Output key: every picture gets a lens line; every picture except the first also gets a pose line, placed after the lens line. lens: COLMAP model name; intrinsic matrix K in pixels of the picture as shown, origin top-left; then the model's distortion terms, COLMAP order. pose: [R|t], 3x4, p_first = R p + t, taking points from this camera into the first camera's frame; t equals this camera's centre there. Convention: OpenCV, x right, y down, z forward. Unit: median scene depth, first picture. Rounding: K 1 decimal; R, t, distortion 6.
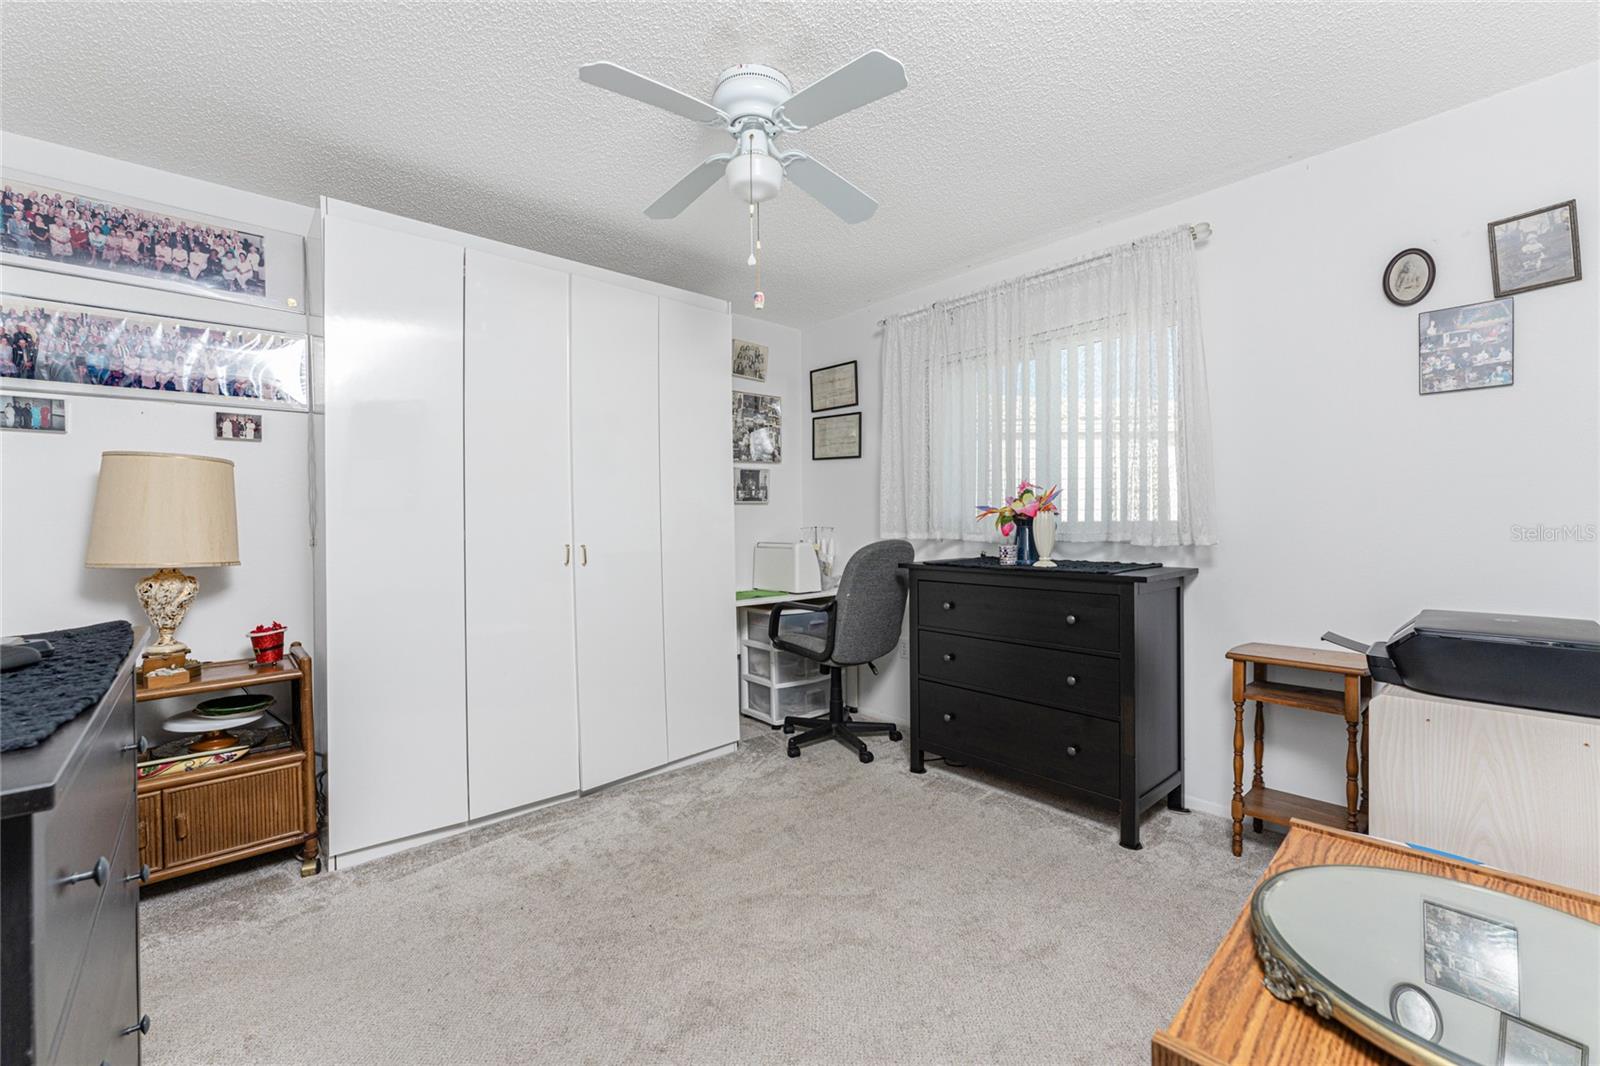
lens RADIAL K [[654.9, 0, 792.3], [0, 654.9, 508.3], [0, 0, 1]] dist [-0.006174, -0.000067]
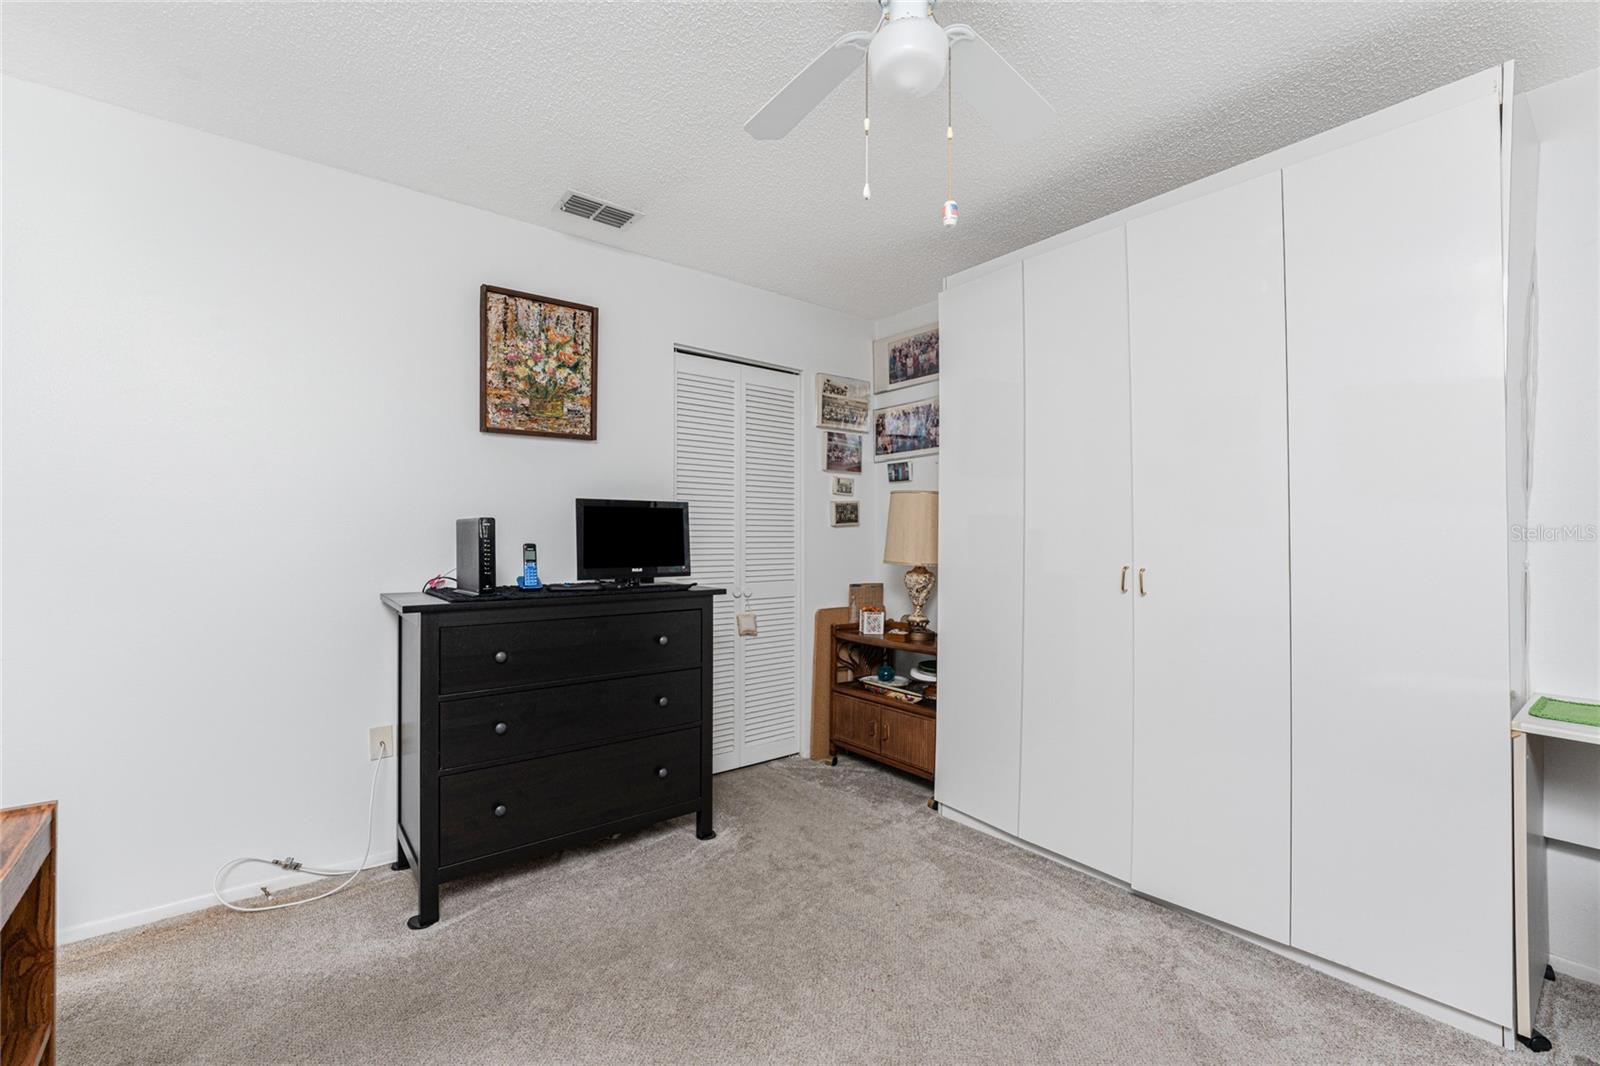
lens RADIAL K [[642.7, 0, 805.4], [0, 642.7, 530.5], [0, 0, 1]] dist [-0.001551, -0.000278]
pose [[-0.012269, -0.010240, -0.999872, 0.531308], [-0.001531, 0.999947, -0.010222, 0.027551], [0.999924, 0.001406, -0.012284, 0.755699]]
